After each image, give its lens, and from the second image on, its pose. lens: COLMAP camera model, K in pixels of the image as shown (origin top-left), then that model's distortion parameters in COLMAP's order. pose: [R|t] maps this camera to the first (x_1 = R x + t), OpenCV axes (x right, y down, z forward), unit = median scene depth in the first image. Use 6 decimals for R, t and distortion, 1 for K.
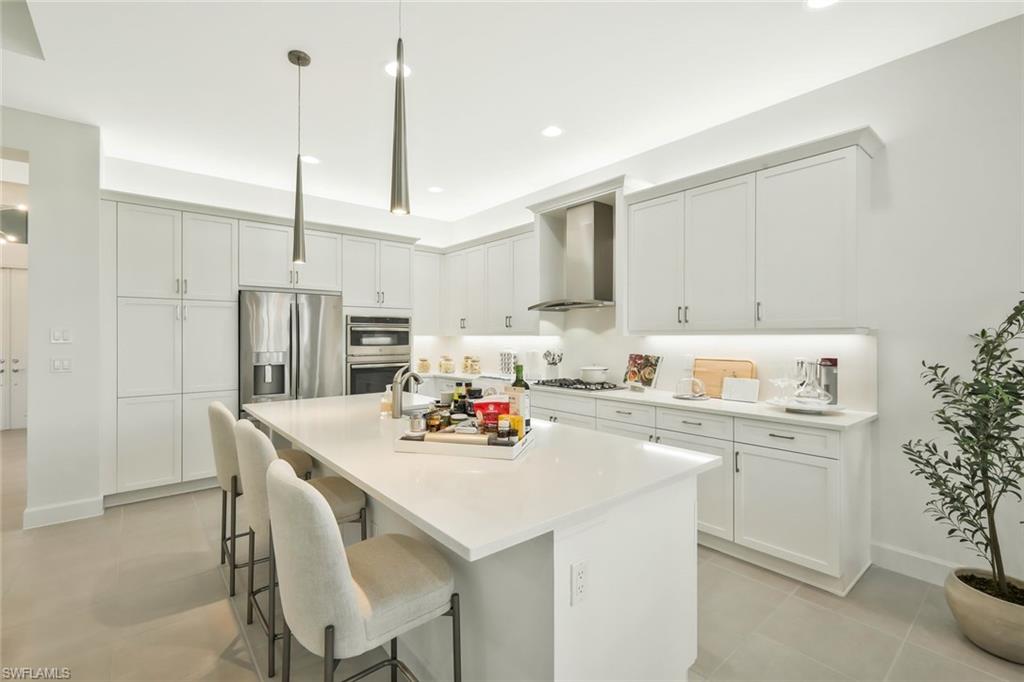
lens RADIAL K [[454.9, 0, 515.4], [0, 454.9, 334.1], [0, 0, 1]] dist [0.002091, -0.000148]
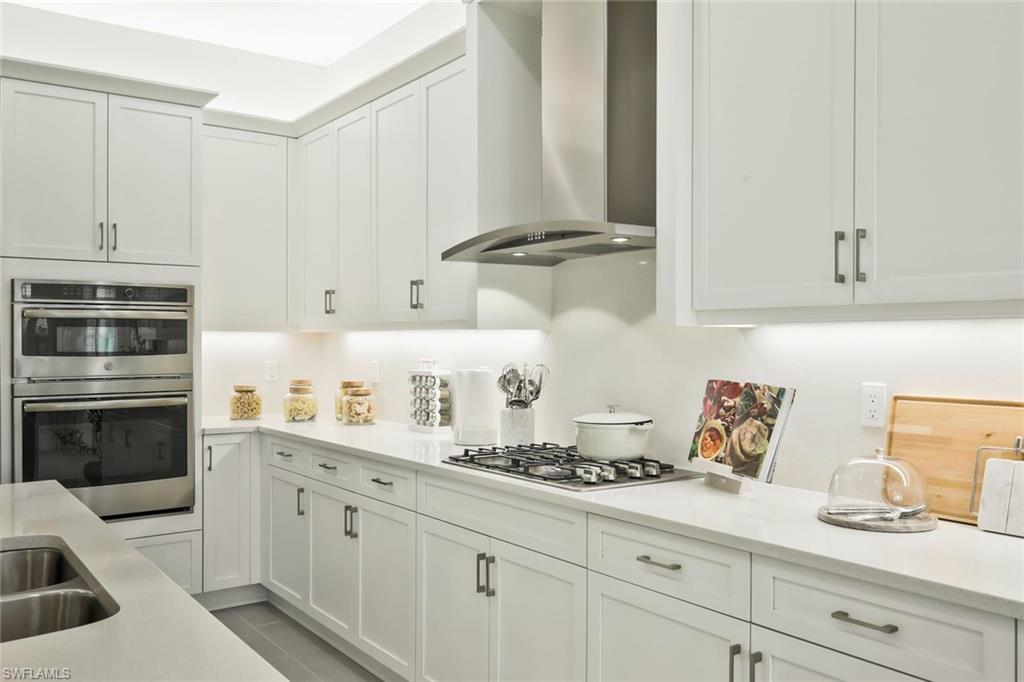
lens RADIAL K [[872.2, 0, 506.9], [0, 872.2, 341.5], [0, 0, 1]] dist [0.006315, 0.003183]
pose [[0.996124, -0.000353, -0.087964, 0.146485], [0.001020, 0.999971, 0.007530, 0.008884], [0.087958, -0.007591, 0.996095, 0.298458]]
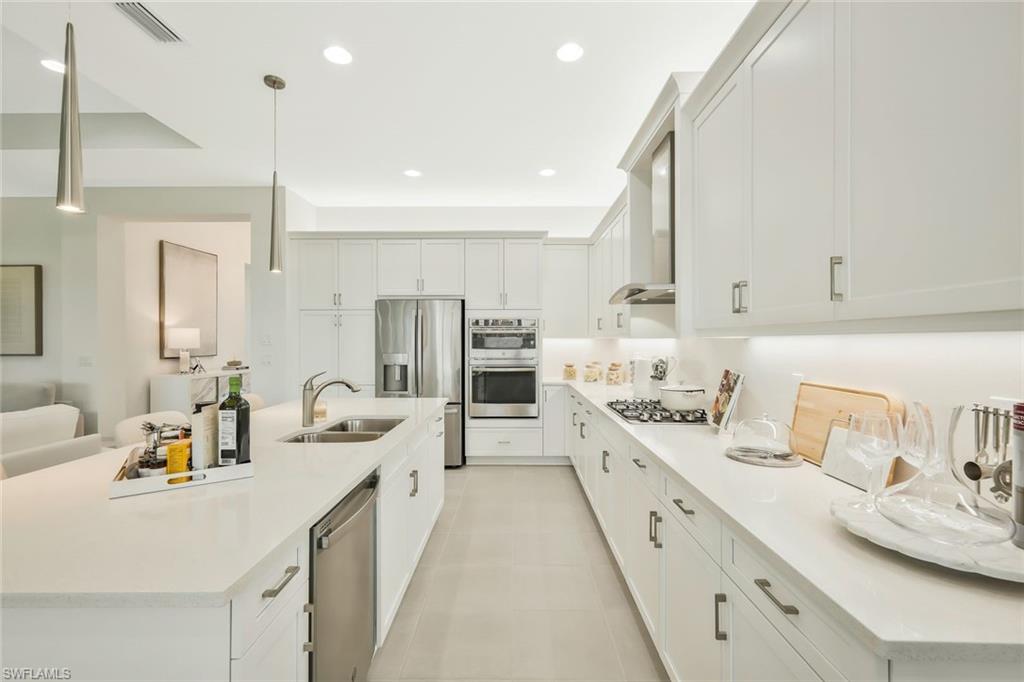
lens RADIAL K [[454.9, 0, 511.9], [0, 454.9, 338.3], [0, 0, 1]] dist [0.002091, -0.000148]
pose [[0.756306, -0.002424, -0.654214, 0.403515], [0.004239, 0.999990, 0.001195, 0.002197], [0.654205, -0.003677, 0.756309, 0.334905]]
